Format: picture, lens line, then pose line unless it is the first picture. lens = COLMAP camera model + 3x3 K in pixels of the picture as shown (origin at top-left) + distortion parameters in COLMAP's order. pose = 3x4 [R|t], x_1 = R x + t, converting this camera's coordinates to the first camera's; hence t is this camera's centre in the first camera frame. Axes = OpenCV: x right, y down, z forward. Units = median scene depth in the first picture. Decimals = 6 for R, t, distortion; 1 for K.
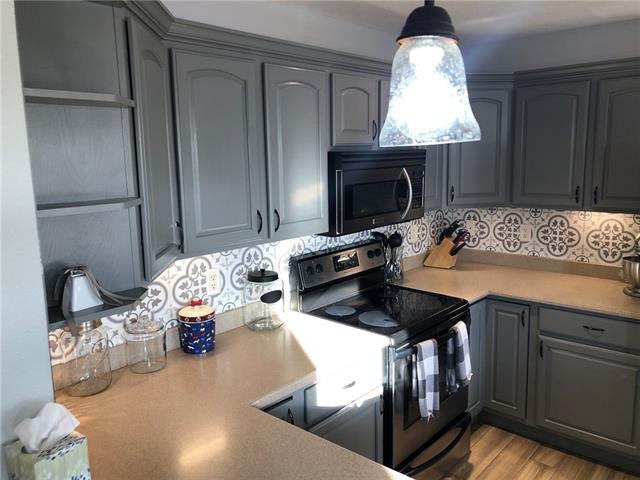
lens RADIAL K [[515.2, 0, 322.3], [0, 515.2, 233.1], [0, 0, 1]] dist [0.081104, -0.165319]
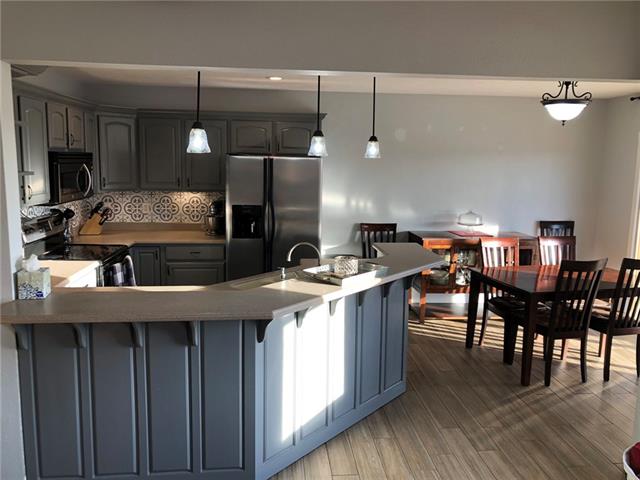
lens RADIAL K [[515.2, 0, 322.3], [0, 515.2, 233.1], [0, 0, 1]] dist [0.081104, -0.165319]
pose [[0.679762, -0.068983, 0.730181, -0.520774], [0.079459, 0.996634, 0.020184, 0.111107], [-0.729116, 0.044299, 0.682955, -0.606572]]
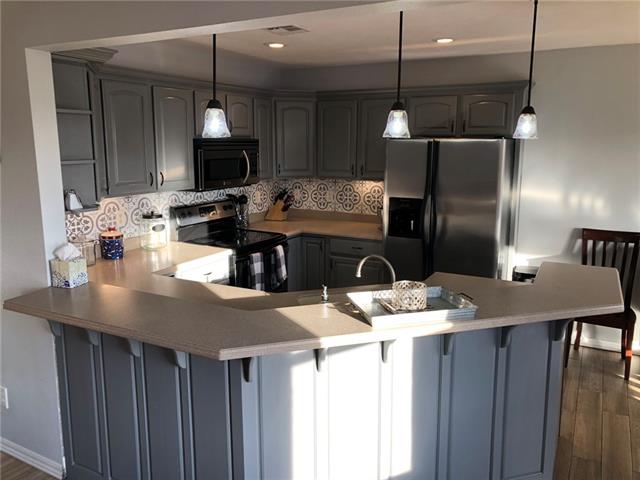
lens RADIAL K [[515.2, 0, 322.3], [0, 515.2, 233.1], [0, 0, 1]] dist [0.081104, -0.165319]
pose [[0.971886, -0.018282, 0.234742, 0.014804], [0.013416, 0.999661, 0.022310, 0.094923], [-0.235070, -0.018534, 0.971802, -0.602850]]
